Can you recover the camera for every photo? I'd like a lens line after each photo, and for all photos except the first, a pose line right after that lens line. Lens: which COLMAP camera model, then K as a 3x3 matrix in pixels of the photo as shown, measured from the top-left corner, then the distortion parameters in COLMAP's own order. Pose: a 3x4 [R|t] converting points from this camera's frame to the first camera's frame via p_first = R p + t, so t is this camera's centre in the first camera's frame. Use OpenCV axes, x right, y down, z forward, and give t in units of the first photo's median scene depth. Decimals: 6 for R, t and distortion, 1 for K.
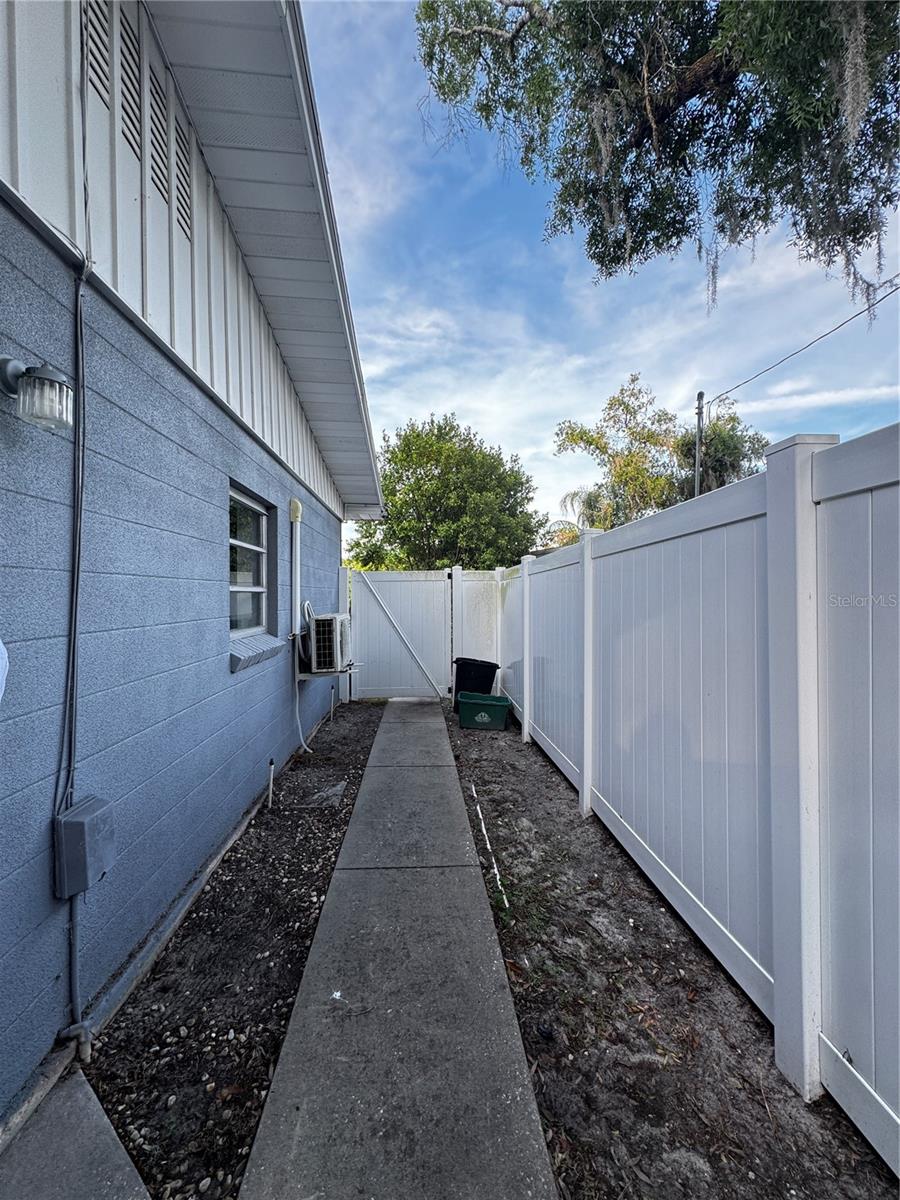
lens RADIAL K [[478.1, 0, 452.9], [0, 478.1, 601.2], [0, 0, 1]] dist [-0.004377, 0.000333]
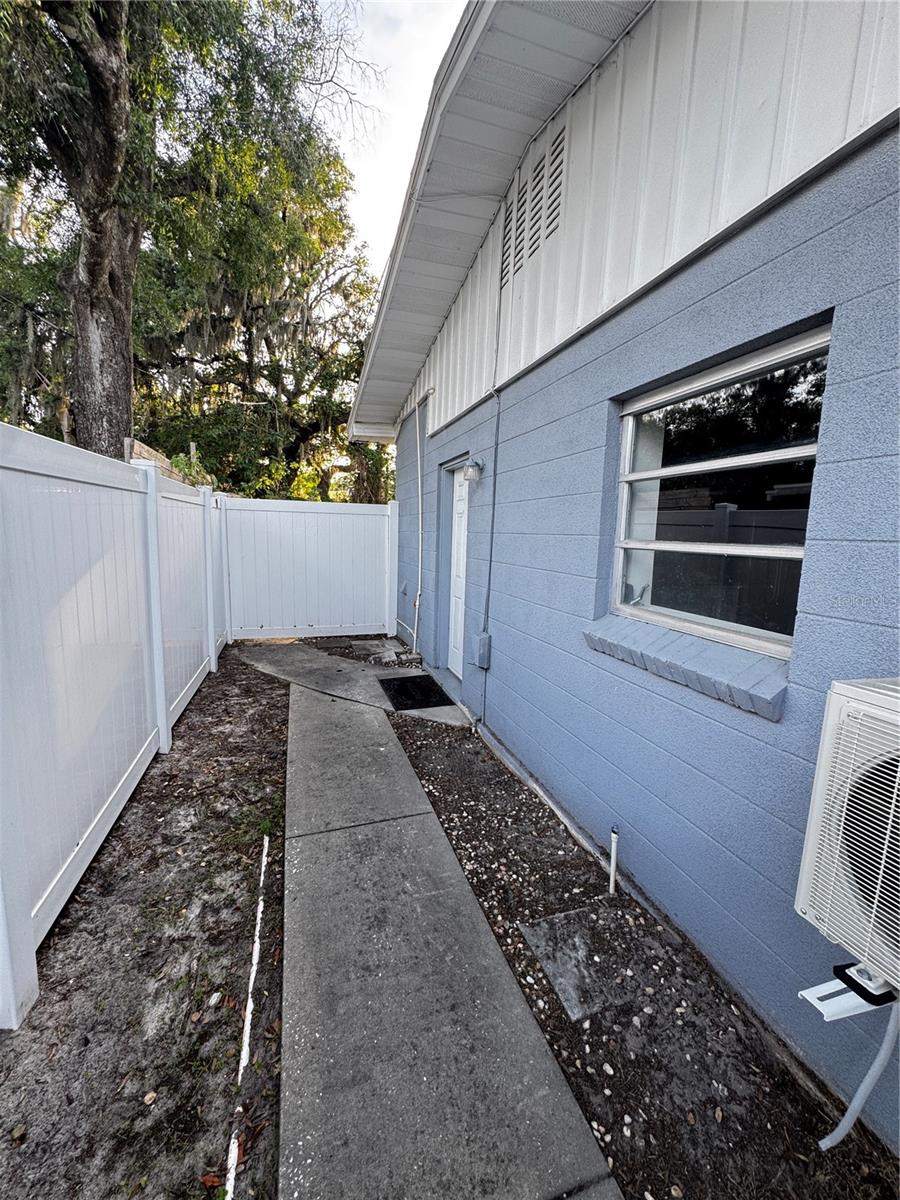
lens RADIAL K [[478.1, 0, 450.3], [0, 478.1, 597.0], [0, 0, 1]] dist [-0.004377, 0.000333]
pose [[-0.971294, 0.006795, -0.237784, -0.034078], [-0.028873, 0.988834, 0.146198, -0.049324], [0.236122, 0.148867, -0.960253, 1.781234]]
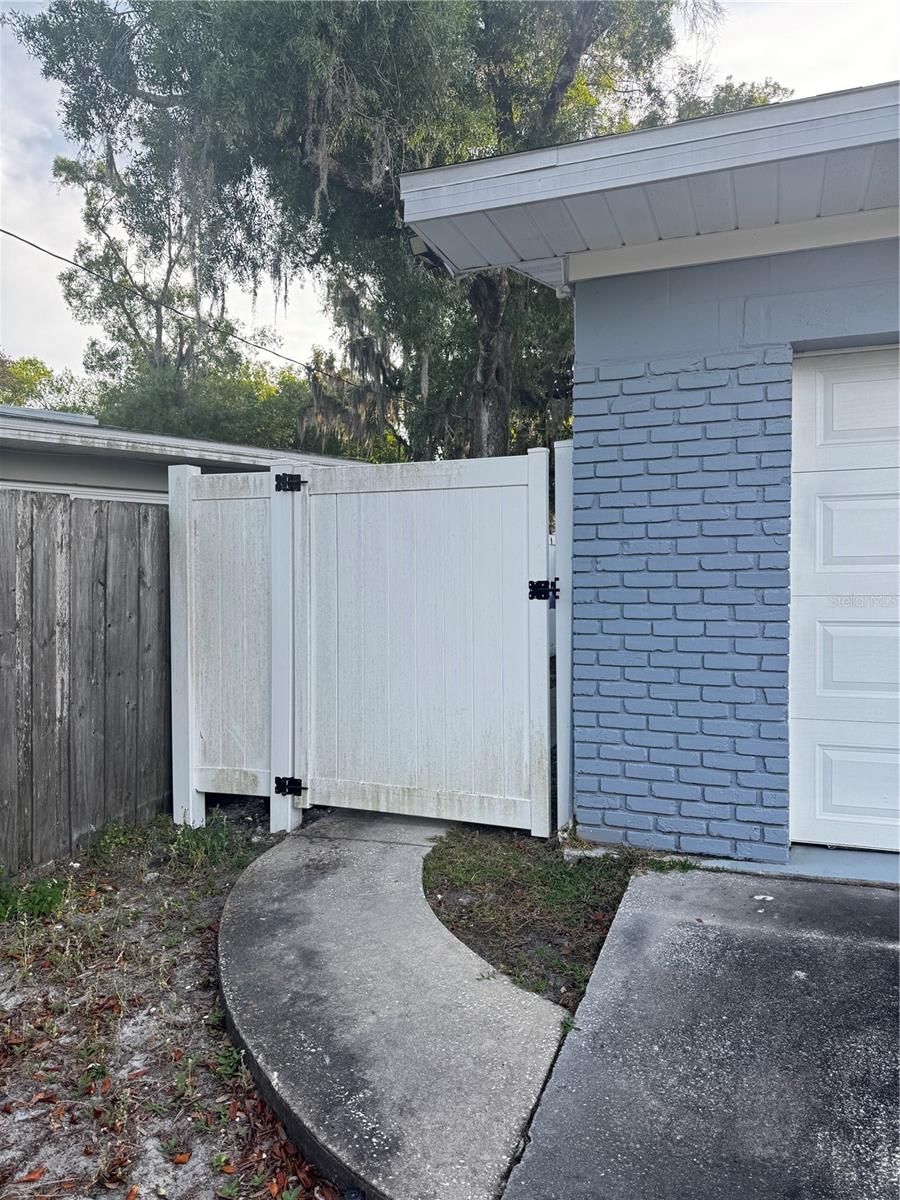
lens RADIAL K [[855.2, 0, 449.4], [0, 855.2, 598.6], [0, 0, 1]] dist [0.001932, -0.006689]
pose [[-0.904622, 0.009698, 0.426104, -0.248169], [0.014976, 0.999847, 0.009040, -0.001877], [-0.425951, 0.014559, -0.904629, 2.261333]]
